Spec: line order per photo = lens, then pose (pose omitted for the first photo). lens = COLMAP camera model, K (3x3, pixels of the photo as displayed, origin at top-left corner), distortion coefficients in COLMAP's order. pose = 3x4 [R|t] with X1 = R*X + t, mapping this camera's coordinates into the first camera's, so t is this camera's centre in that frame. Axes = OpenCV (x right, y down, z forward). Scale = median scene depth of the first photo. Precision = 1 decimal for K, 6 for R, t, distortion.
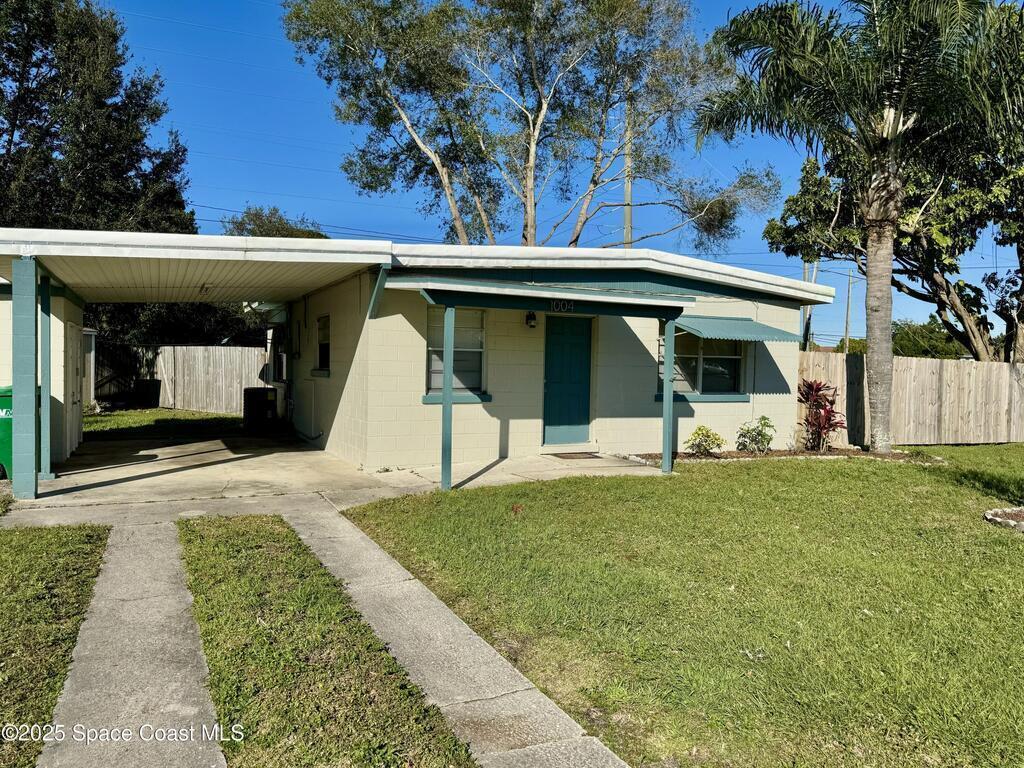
lens RADIAL K [[798.0, 0, 511.5], [0, 798.0, 388.6], [0, 0, 1]] dist [0.019335, -0.010983]
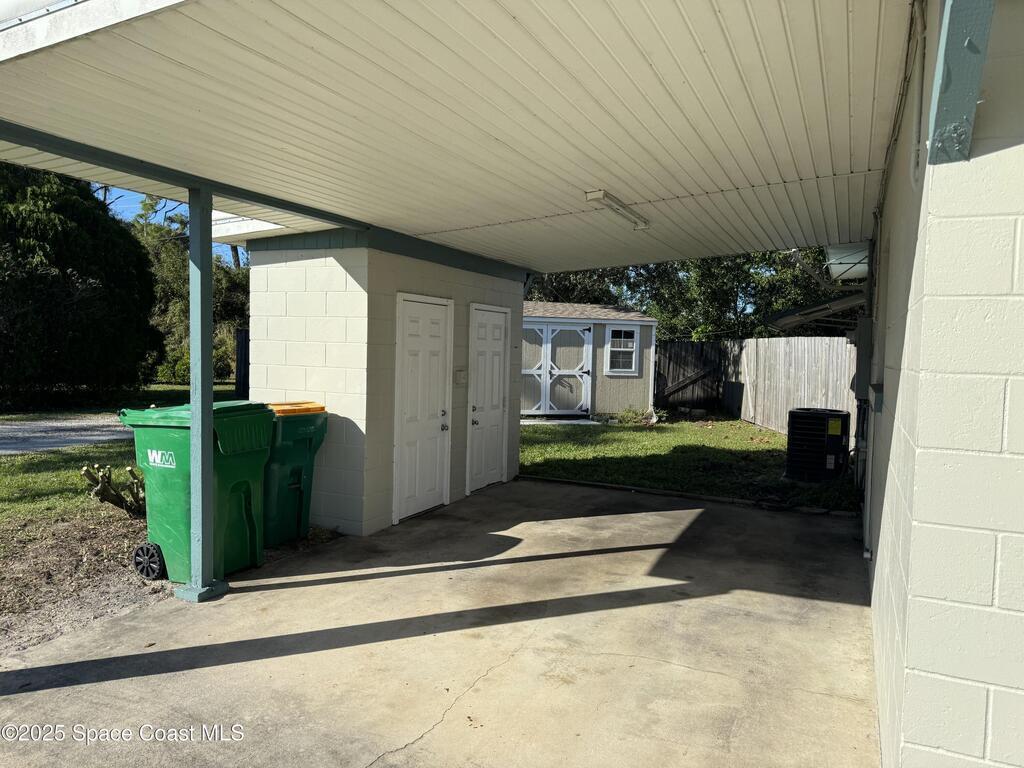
lens RADIAL K [[704.2, 0, 512.0], [0, 704.2, 384.0], [0, 0, 1]] dist [0.008683, -0.000661]
pose [[0.612572, 0.036491, -0.789572, -0.064234], [-0.031992, 0.999260, 0.021362, -0.021251], [0.789767, 0.012175, 0.613286, 0.523616]]
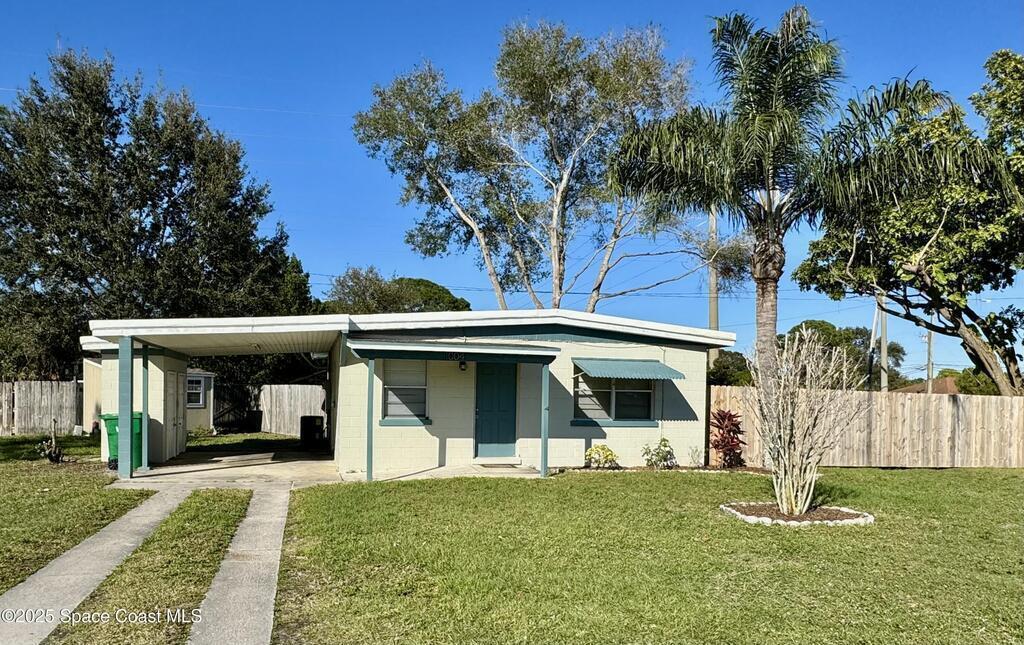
lens RADIAL K [[843.9, 0, 474.4], [0, 843.9, 395.7], [0, 0, 1]] dist [-0.010356, 0.005485]
pose [[0.966481, -0.004856, -0.256692, 0.297726], [-0.003502, 0.999479, -0.032093, 0.009152], [0.256714, 0.031916, 0.965960, -0.282117]]
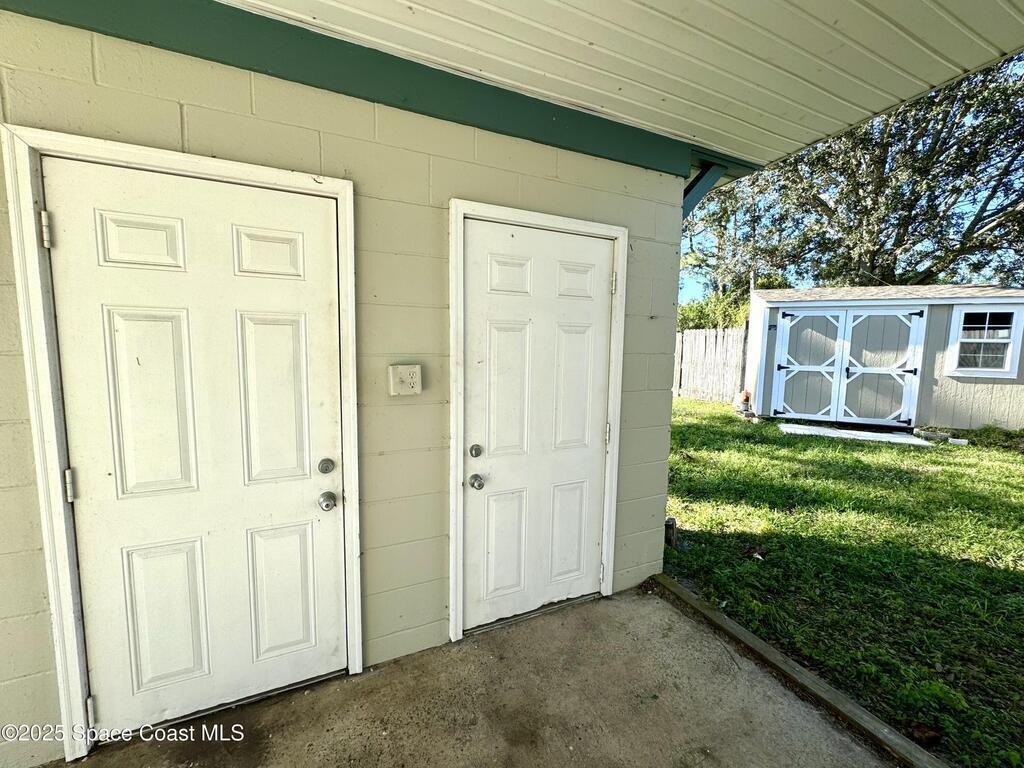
lens RADIAL K [[408.1, 0, 511.0], [0, 408.1, 383.2], [0, 0, 1]] dist [-0.002150, 0.000198]
pose [[-0.042001, 0.077532, -0.996105, -0.277004], [-0.041558, 0.995986, 0.079275, -0.023142], [0.998253, 0.044725, -0.038610, 0.747336]]
